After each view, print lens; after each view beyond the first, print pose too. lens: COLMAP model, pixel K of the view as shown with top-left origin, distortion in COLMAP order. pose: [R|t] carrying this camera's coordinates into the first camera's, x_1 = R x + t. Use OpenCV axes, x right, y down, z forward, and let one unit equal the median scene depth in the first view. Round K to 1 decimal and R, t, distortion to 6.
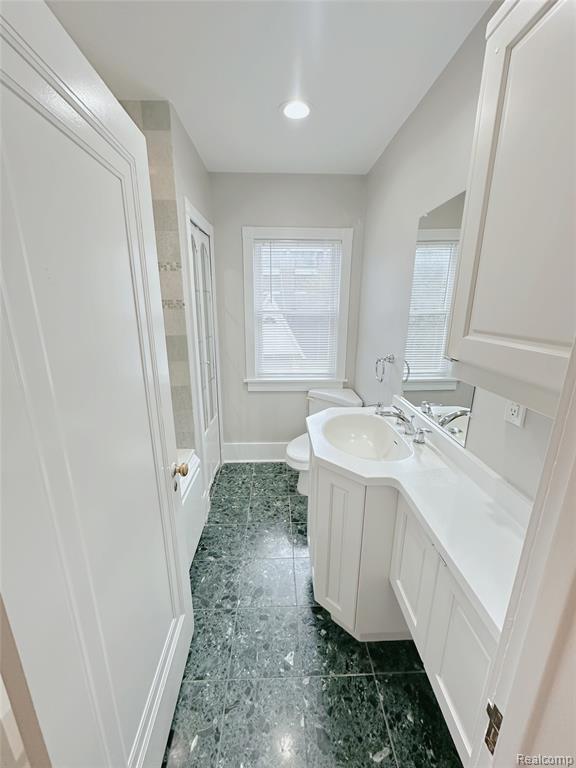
lens RADIAL K [[305.1, 0, 287.3], [0, 305.1, 383.4], [0, 0, 1]] dist [0.002475, -0.000132]
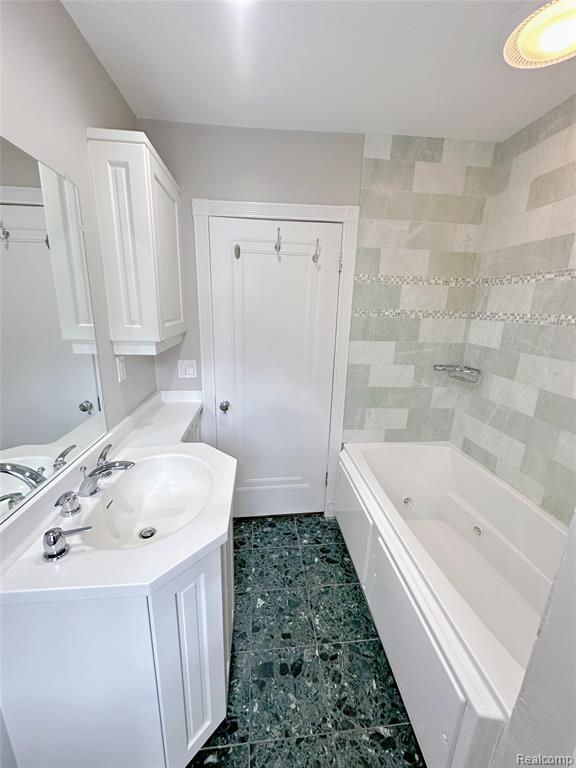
lens RADIAL K [[305.1, 0, 286.8], [0, 305.1, 383.1], [0, 0, 1]] dist [0.002475, -0.000132]
pose [[-0.997653, -0.014559, -0.066900, -0.002553], [-0.045607, 0.870101, 0.490759, -0.411493], [0.051065, 0.492659, -0.868723, 1.478279]]
